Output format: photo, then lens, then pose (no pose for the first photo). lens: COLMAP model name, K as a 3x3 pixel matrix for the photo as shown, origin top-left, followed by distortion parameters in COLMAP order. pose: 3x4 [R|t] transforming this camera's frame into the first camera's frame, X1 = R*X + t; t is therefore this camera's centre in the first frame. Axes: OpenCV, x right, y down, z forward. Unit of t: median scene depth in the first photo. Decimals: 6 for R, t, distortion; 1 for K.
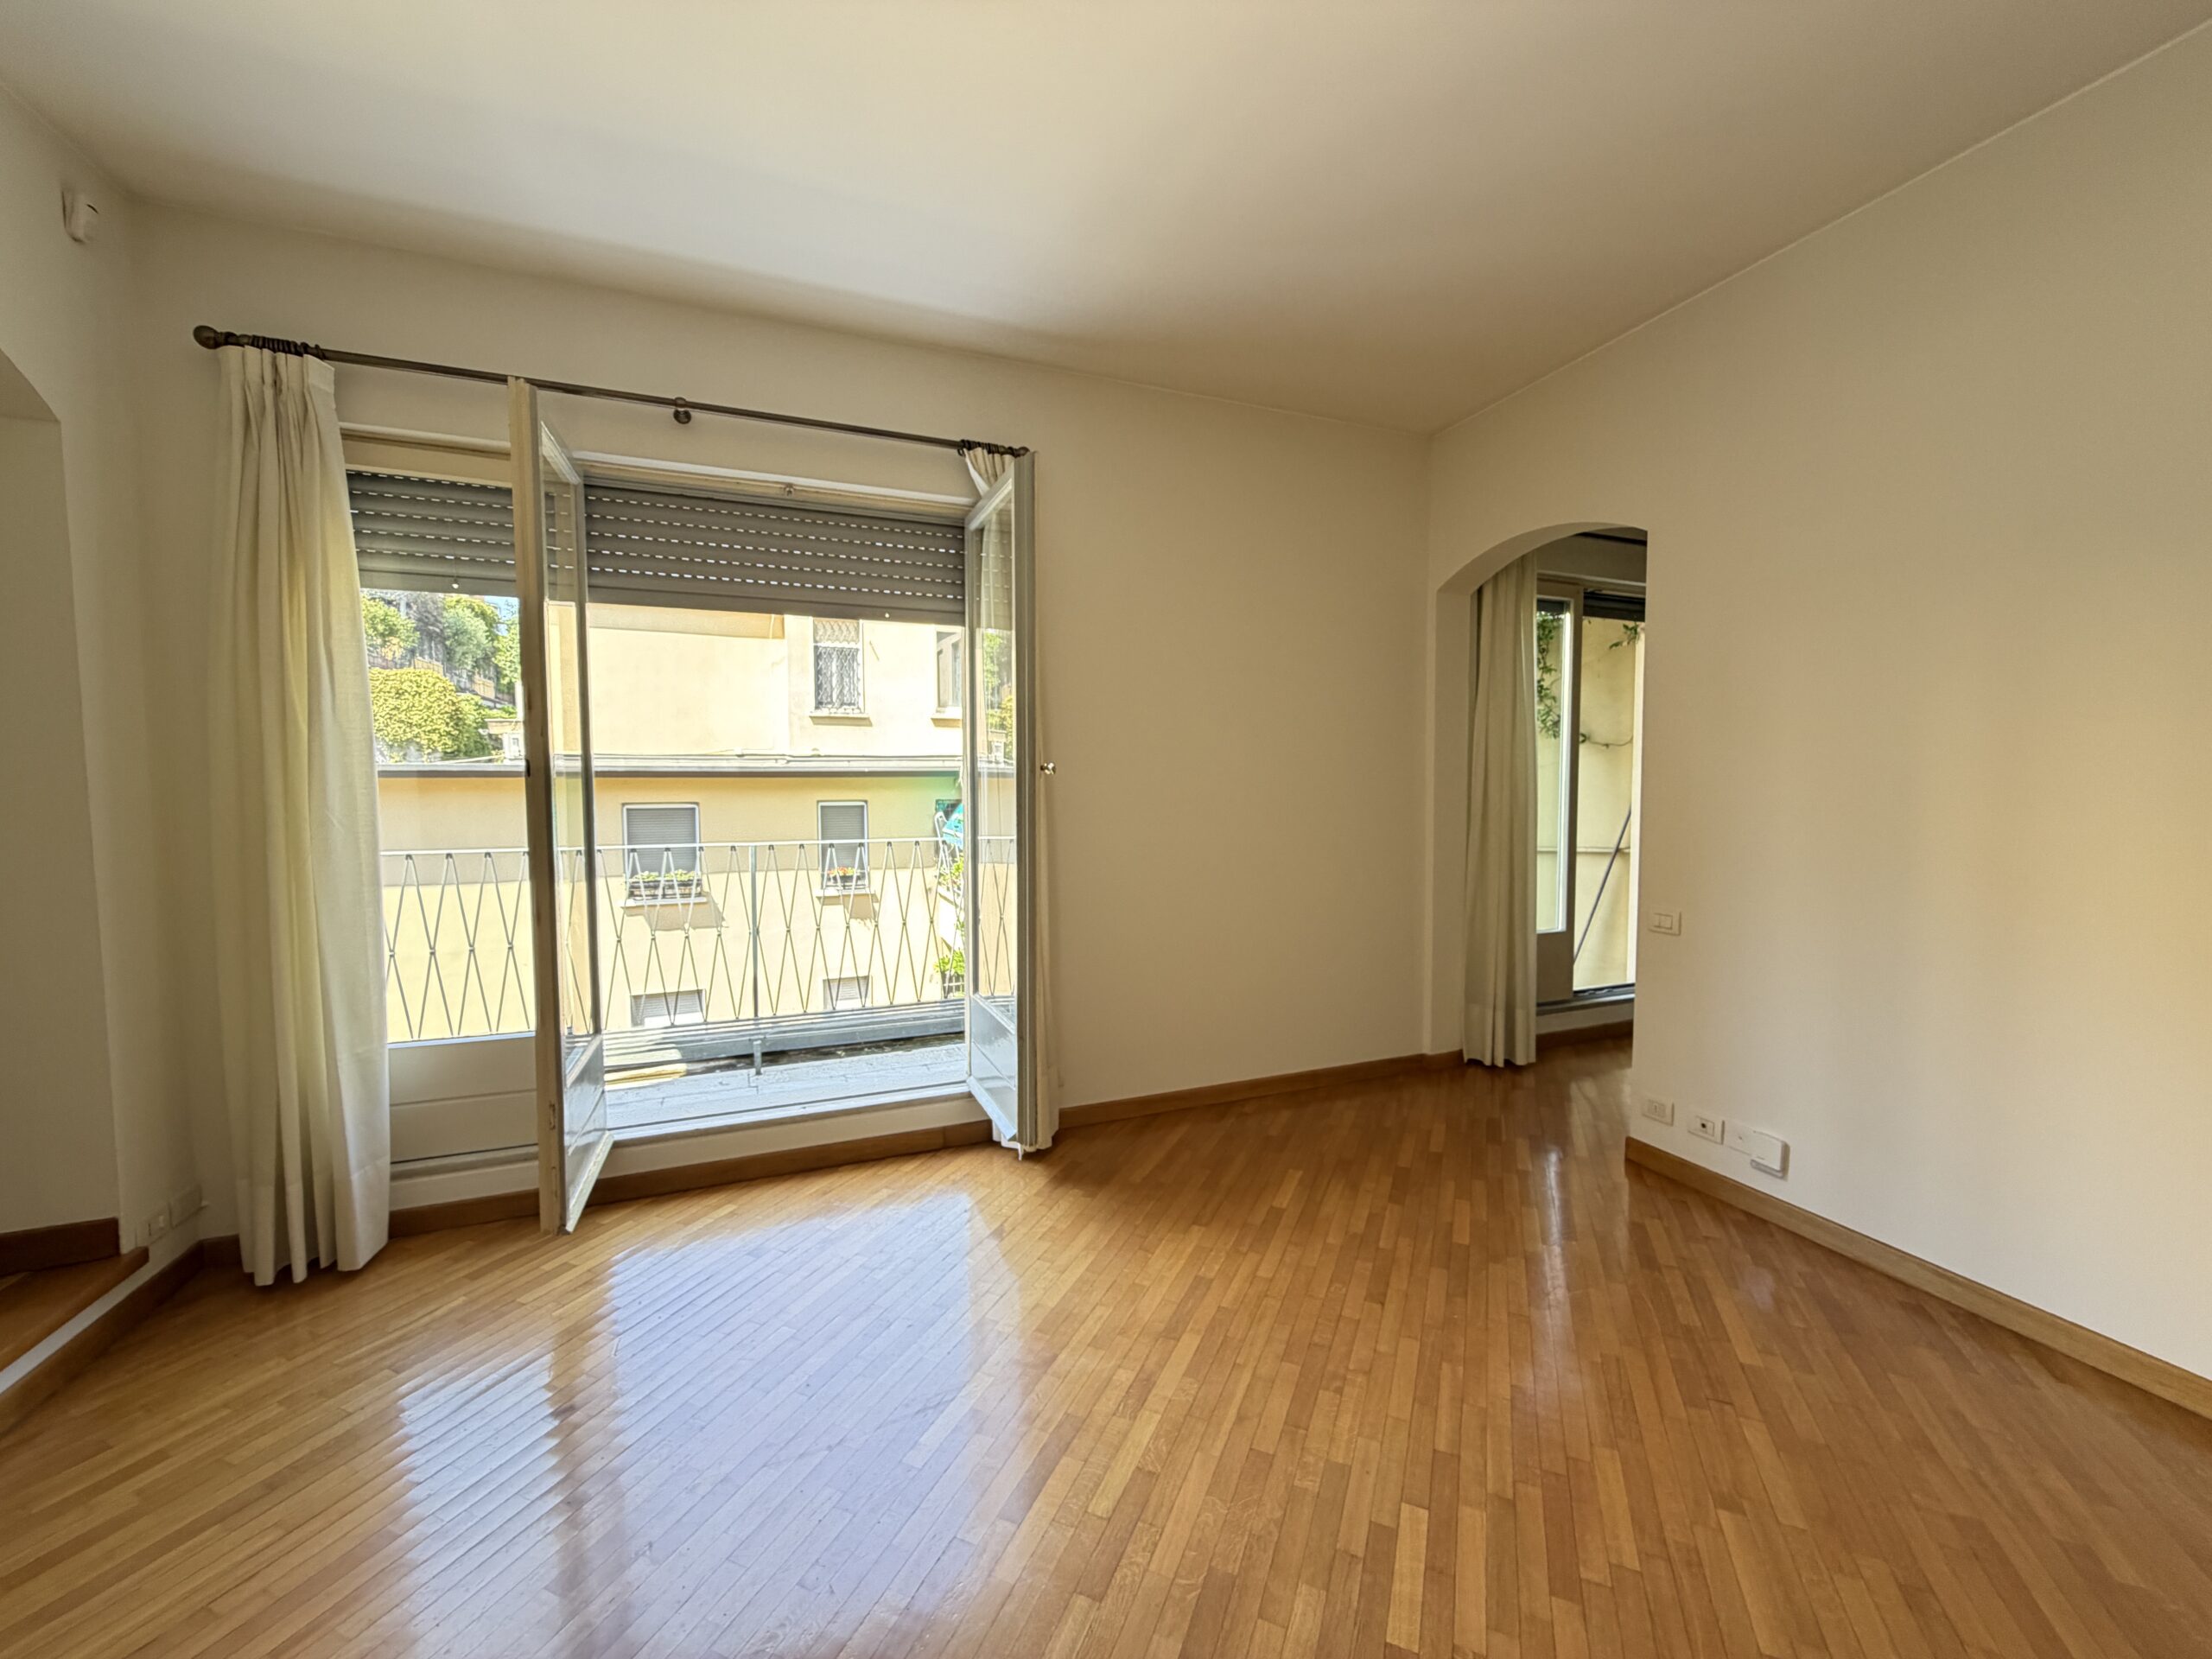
lens RADIAL K [[883.7, 0, 1100.0], [0, 883.7, 827.9], [0, 0, 1]] dist [-0.000361, -0.000313]
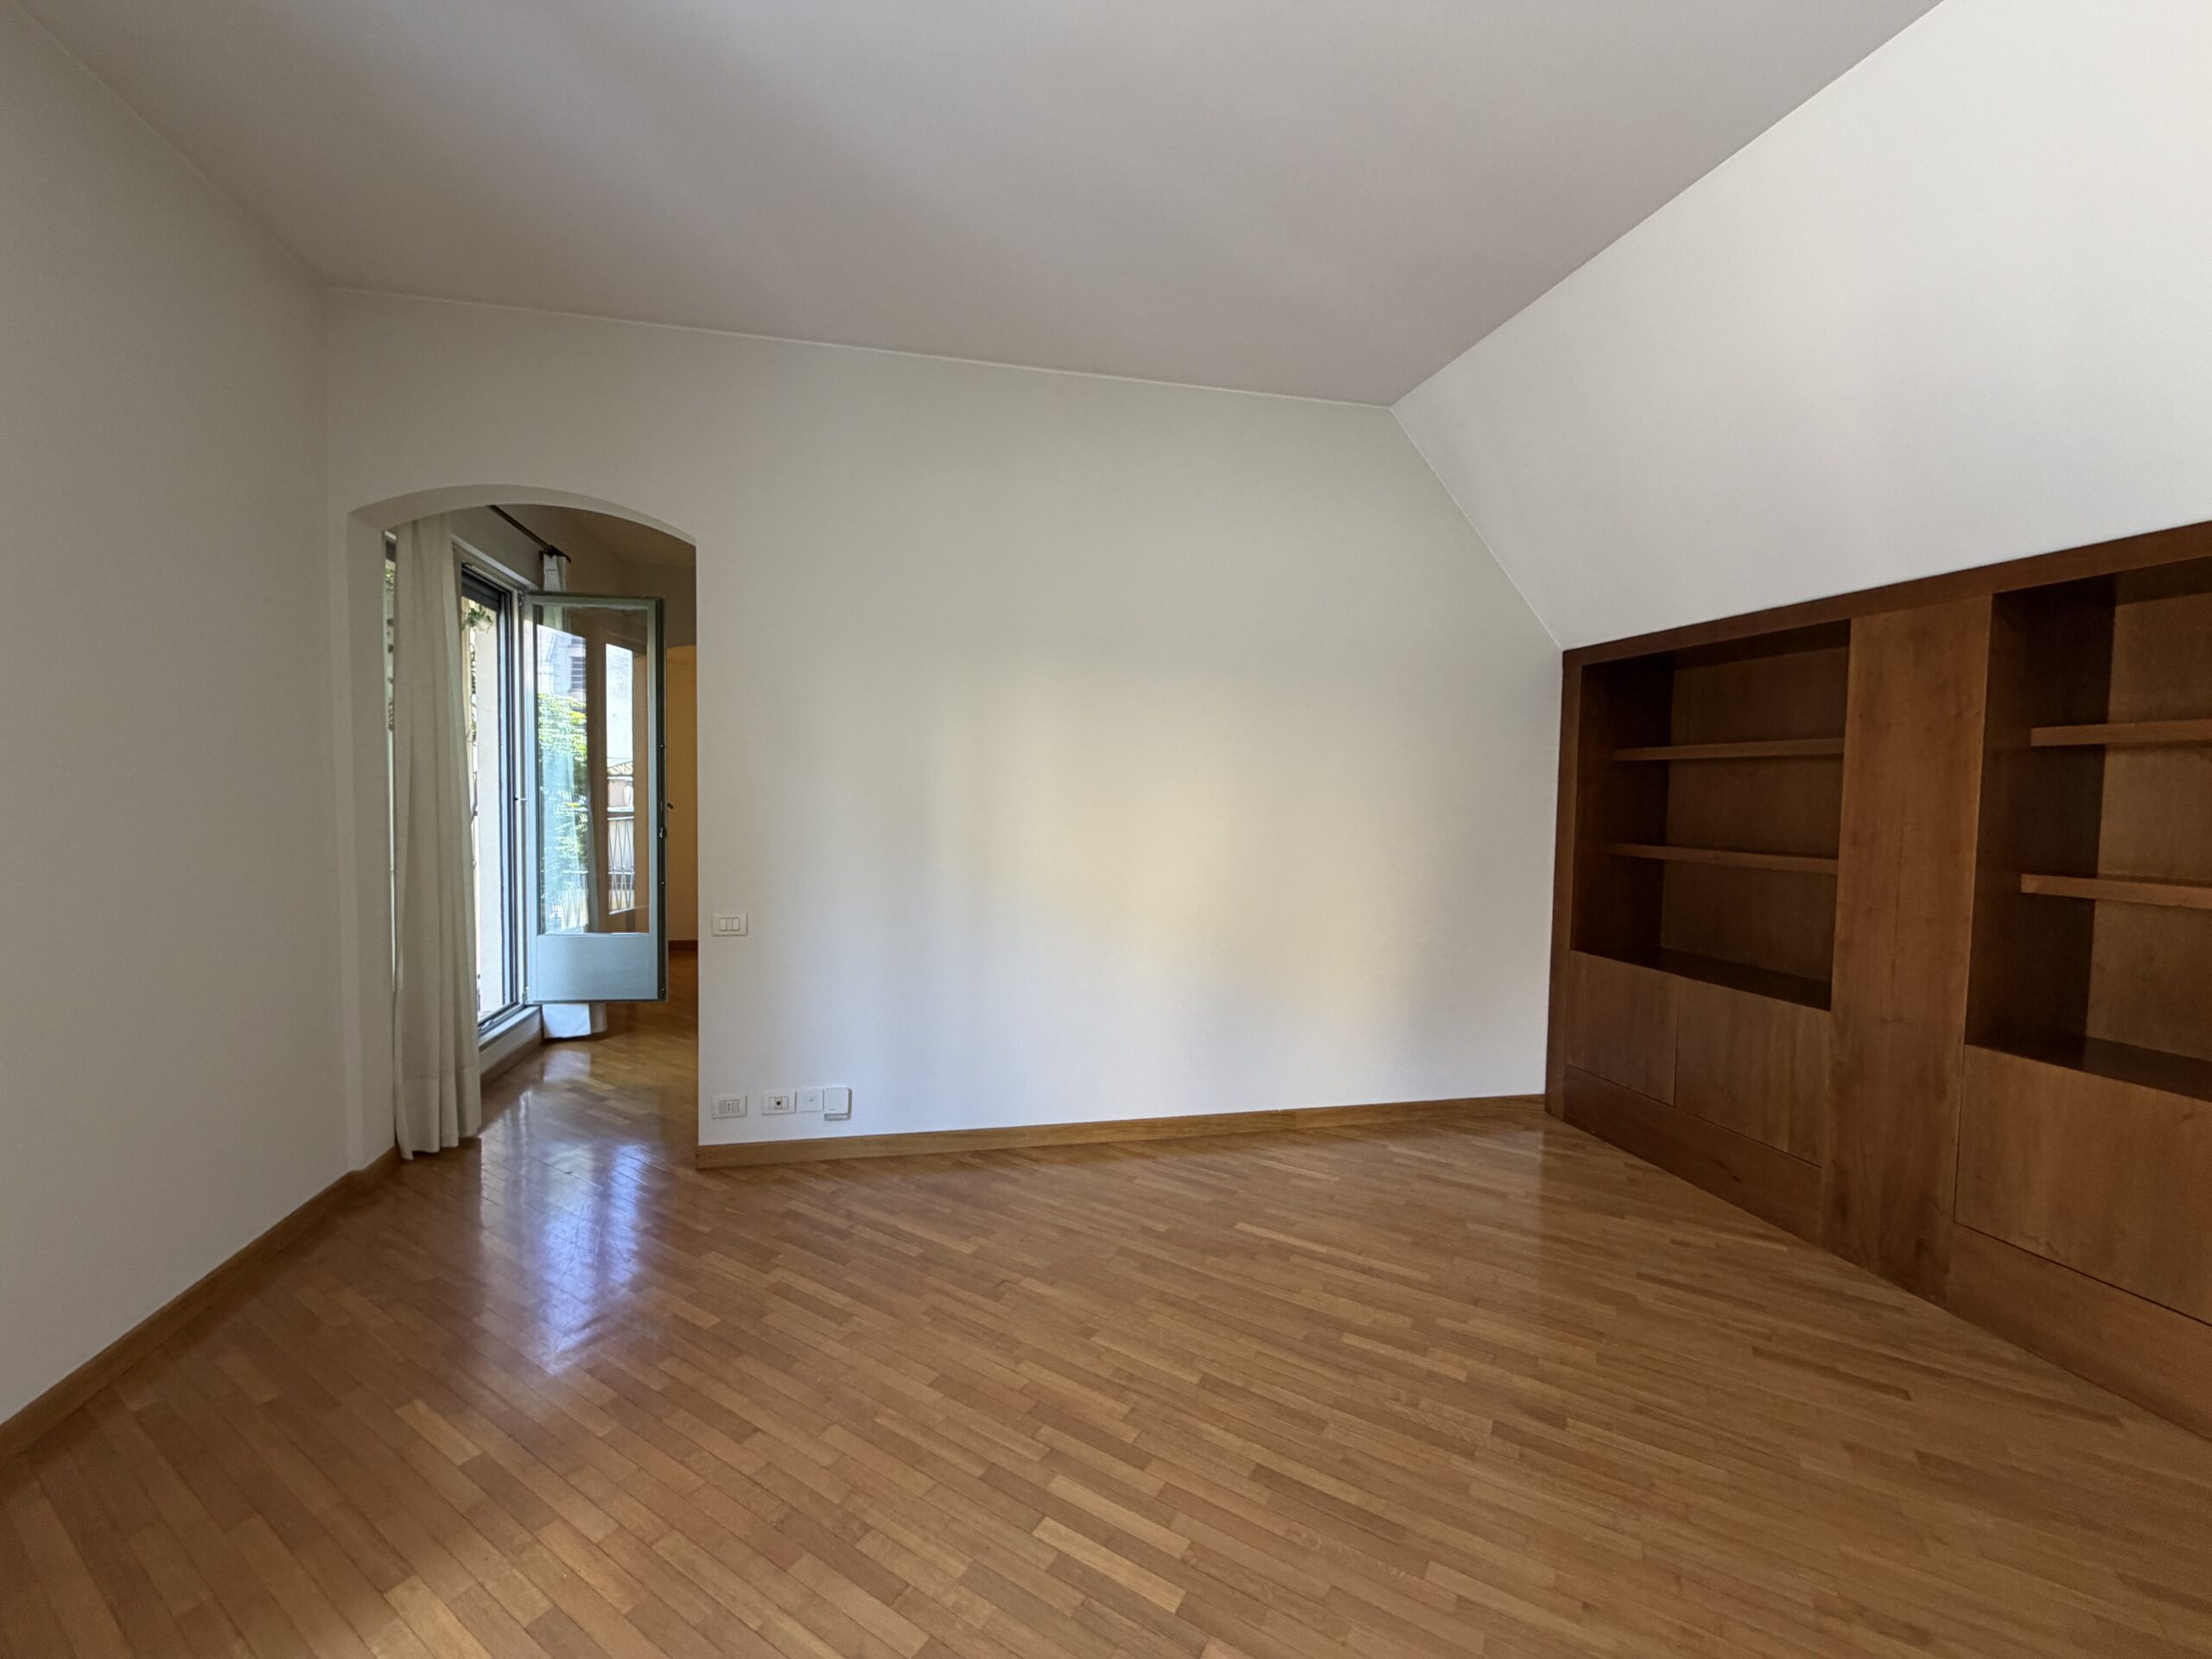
lens RADIAL K [[883.7, 0, 1098.8], [0, 883.7, 825.5], [0, 0, 1]] dist [-0.000361, -0.000313]
pose [[0.142032, -0.034613, 0.989257, -0.384539], [0.039014, 0.998808, 0.029346, -0.028819], [-0.989093, 0.034427, 0.143213, 0.498964]]
